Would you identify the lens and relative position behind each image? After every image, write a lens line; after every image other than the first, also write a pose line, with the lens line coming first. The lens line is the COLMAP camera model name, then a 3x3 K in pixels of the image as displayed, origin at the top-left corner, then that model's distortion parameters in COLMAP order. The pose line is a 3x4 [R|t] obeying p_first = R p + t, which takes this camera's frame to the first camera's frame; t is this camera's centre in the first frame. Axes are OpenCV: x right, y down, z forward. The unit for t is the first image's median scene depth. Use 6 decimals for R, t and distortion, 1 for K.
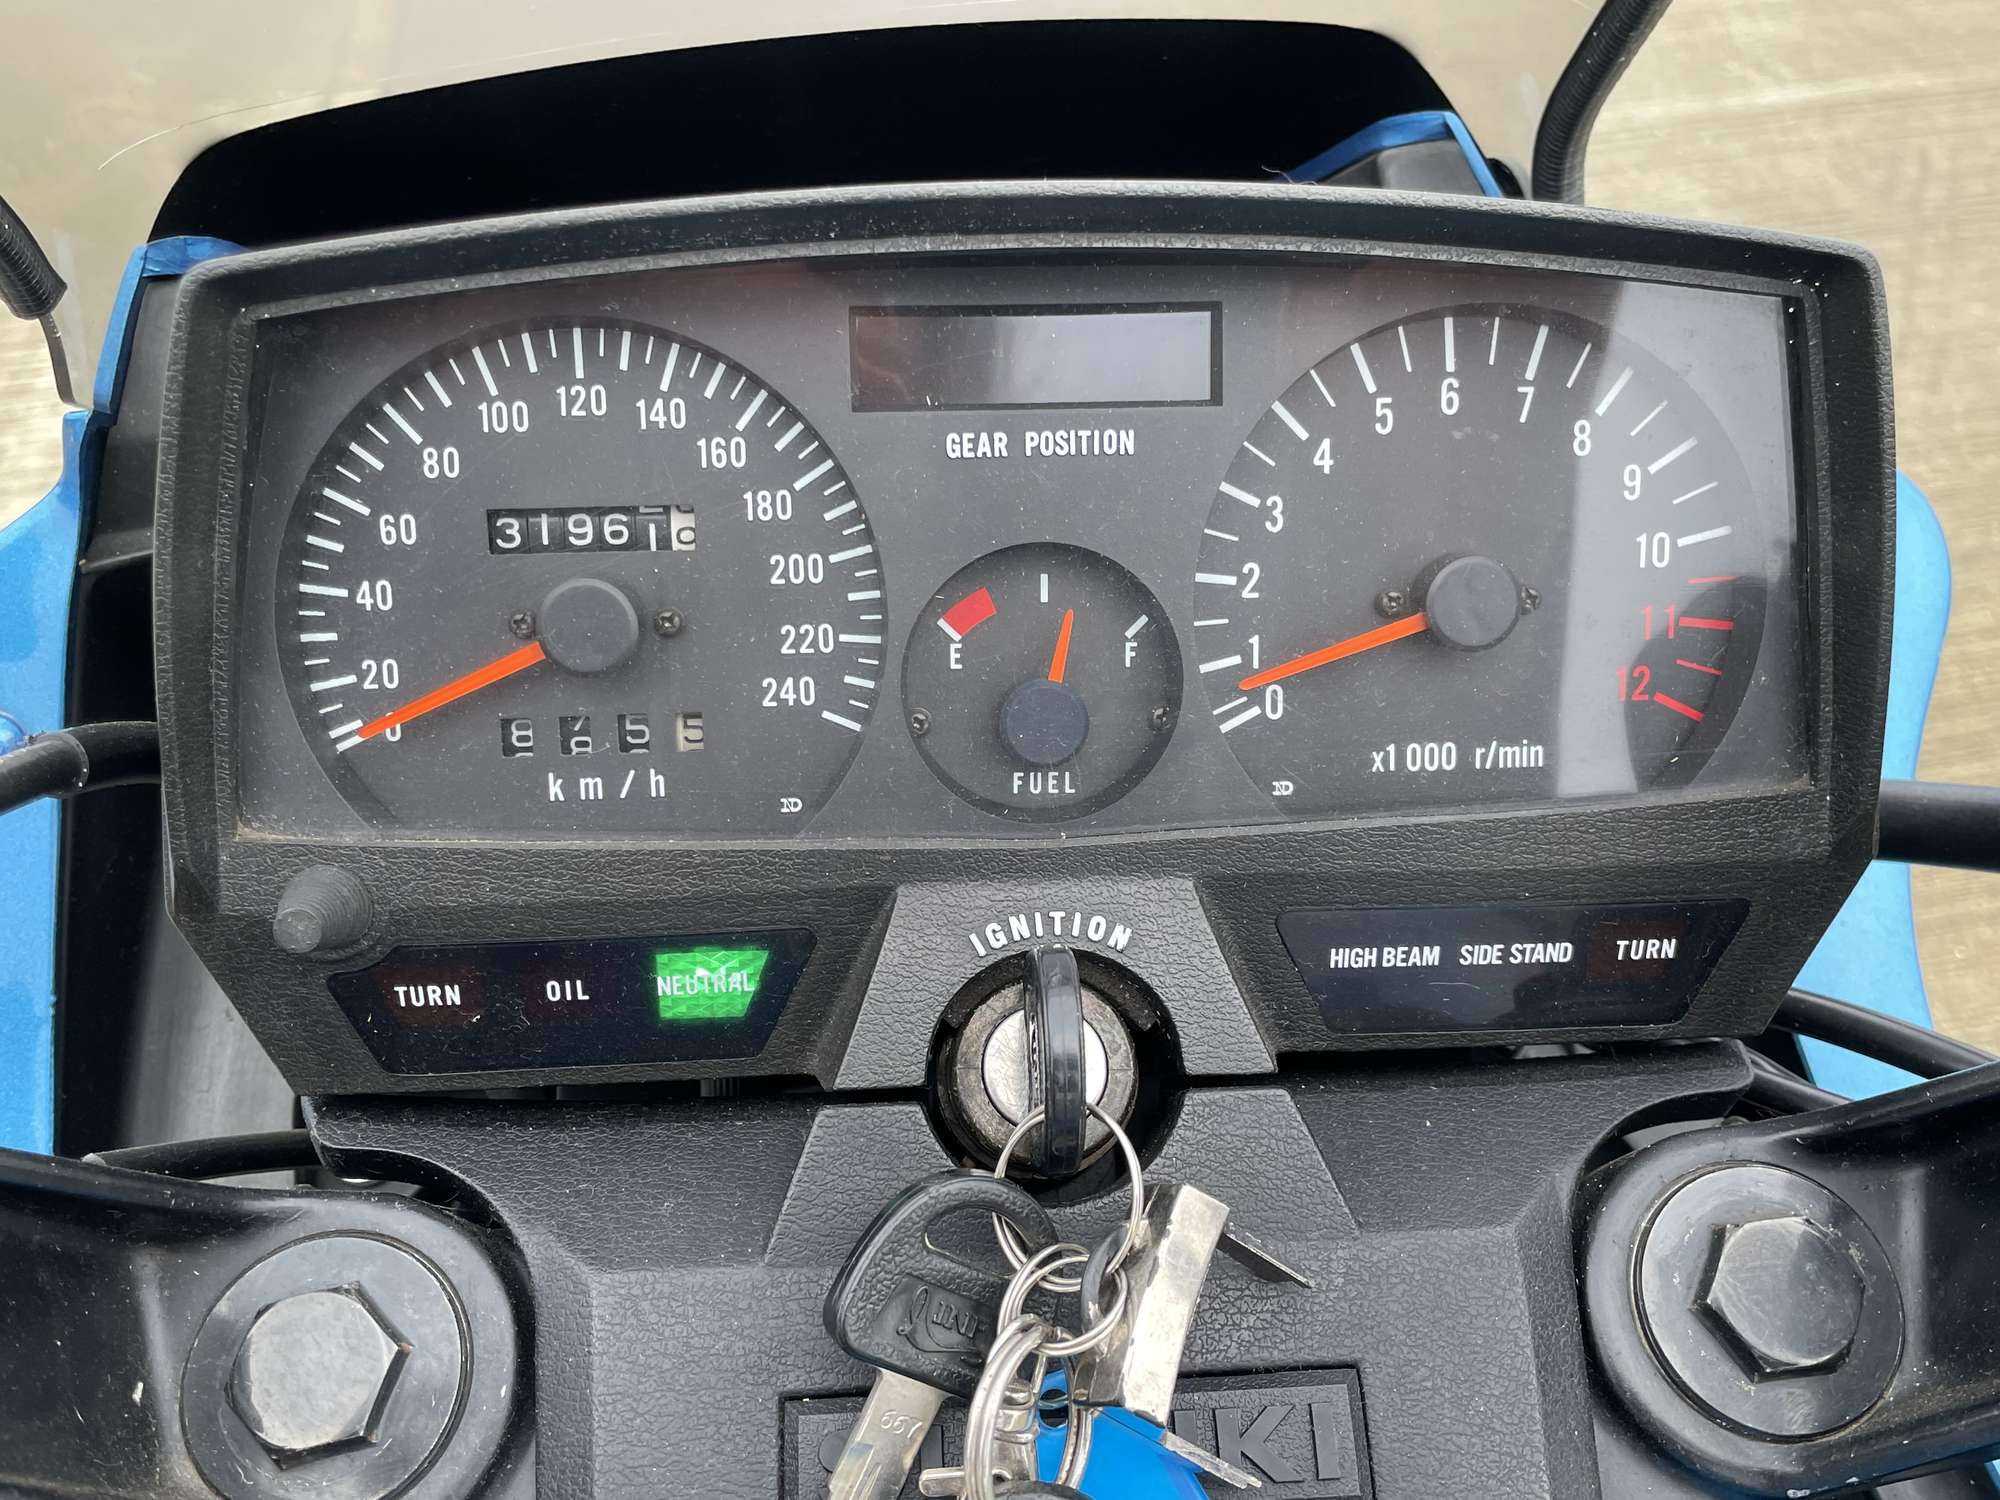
lens RADIAL K [[1645.1, 0, 999.2], [0, 1645.1, 790.1], [0, 0, 1]] dist [0.046341, -0.013006]
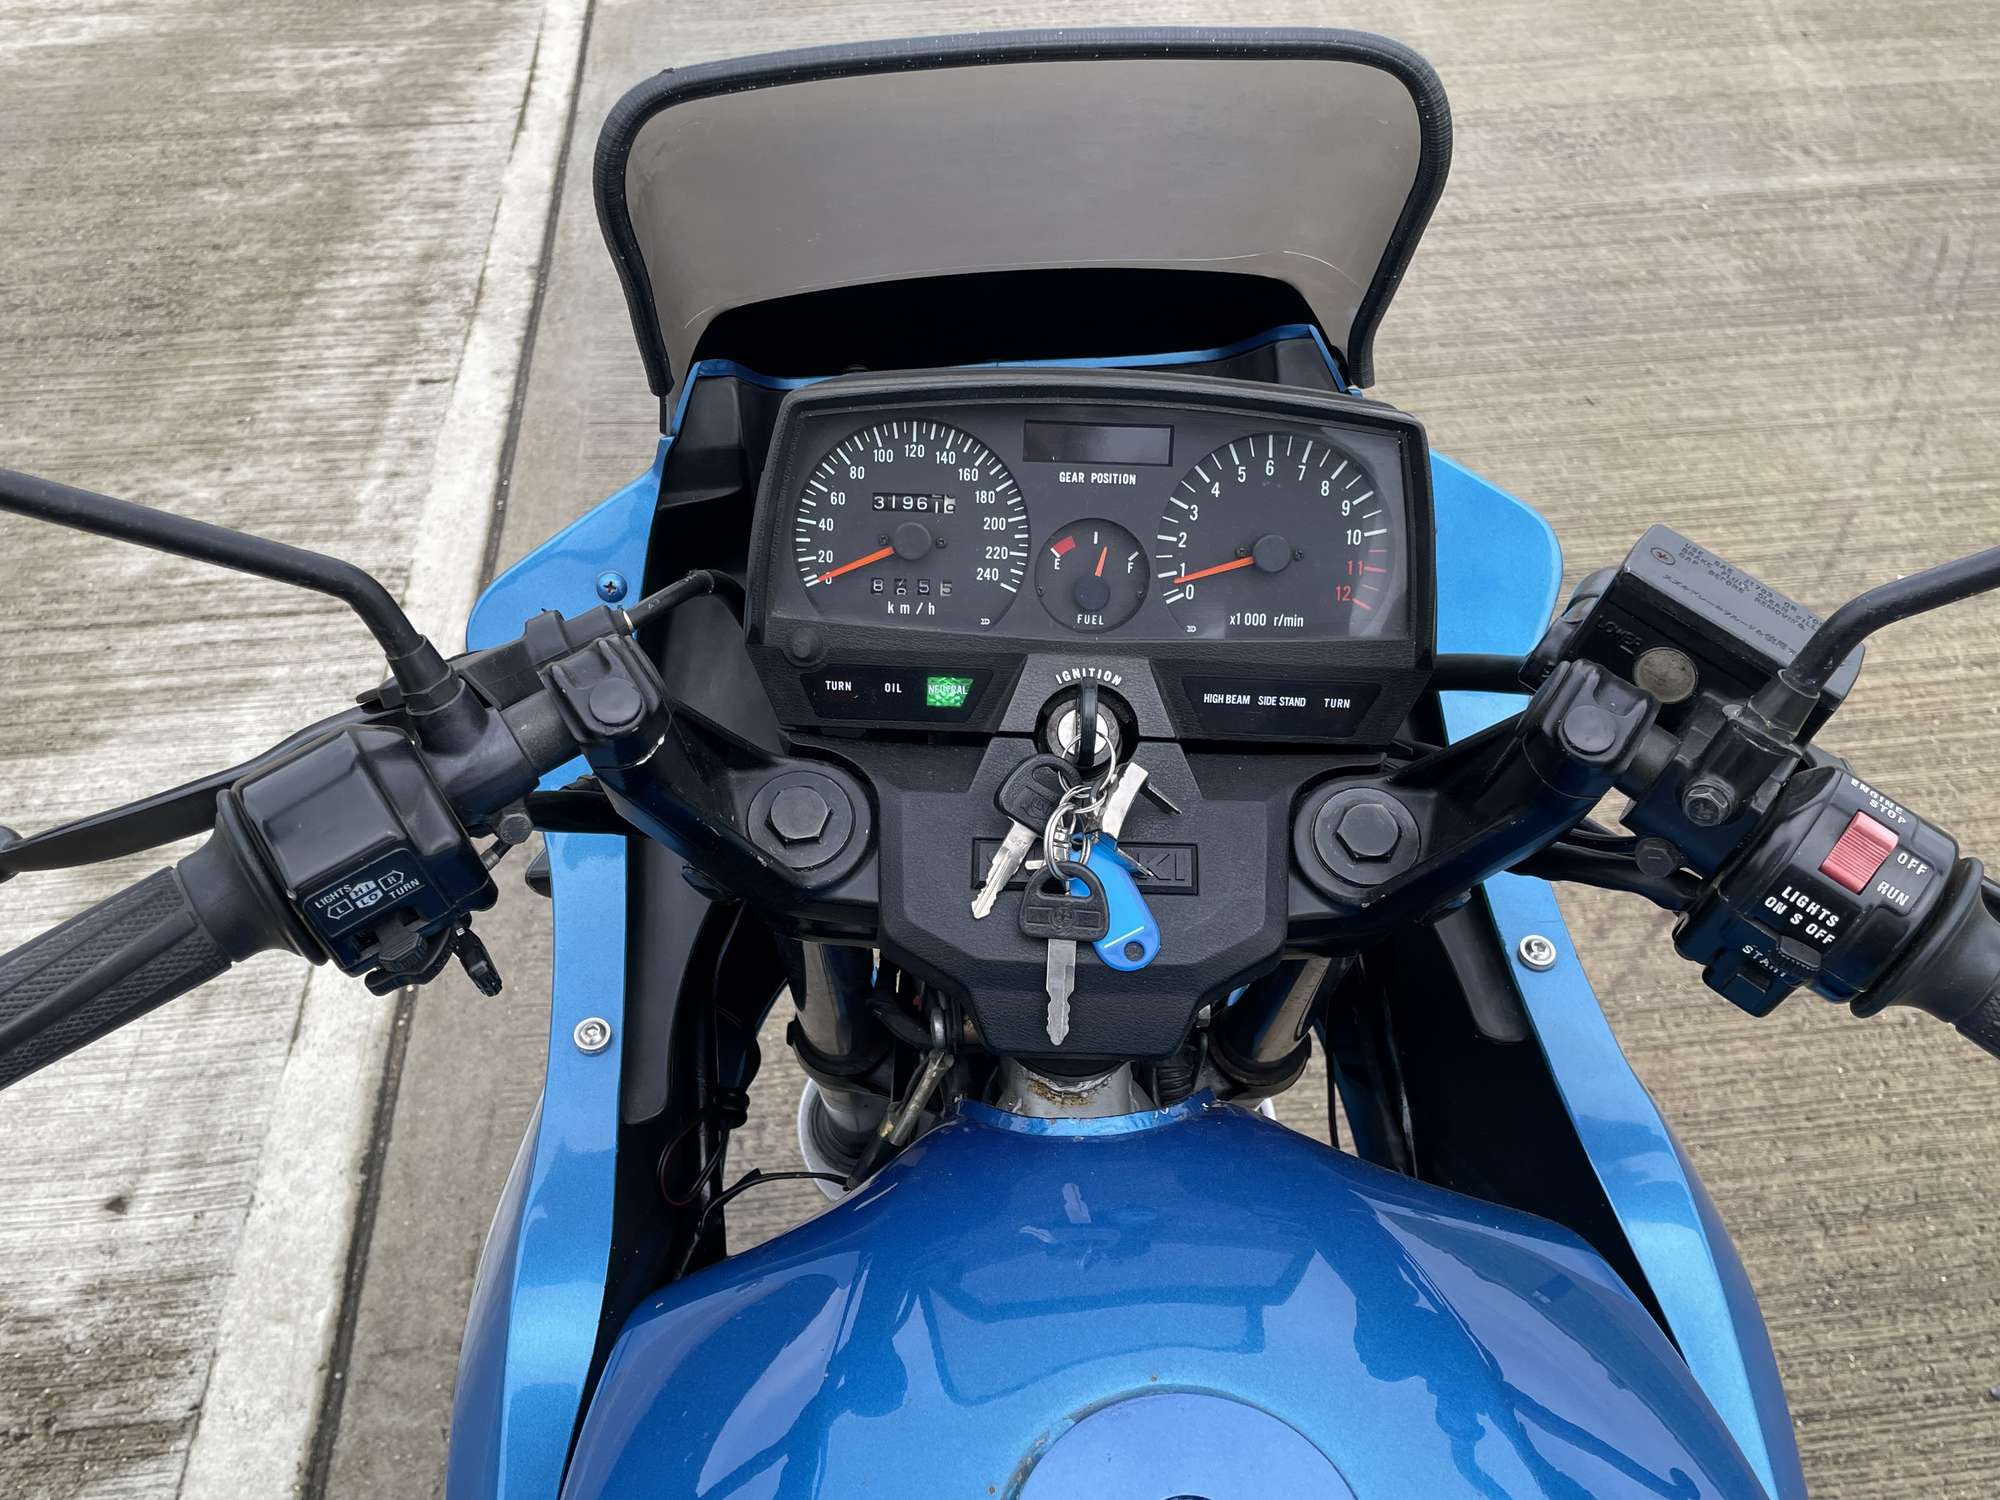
lens RADIAL K [[1645.1, 0, 999.2], [0, 1645.1, 790.1], [0, 0, 1]] dist [0.046341, -0.013006]
pose [[0.996859, 0.065391, -0.044679, 0.018478], [-0.065414, 0.997858, 0.000937, 0.257218], [0.044645, 0.001988, 0.999001, -1.437734]]
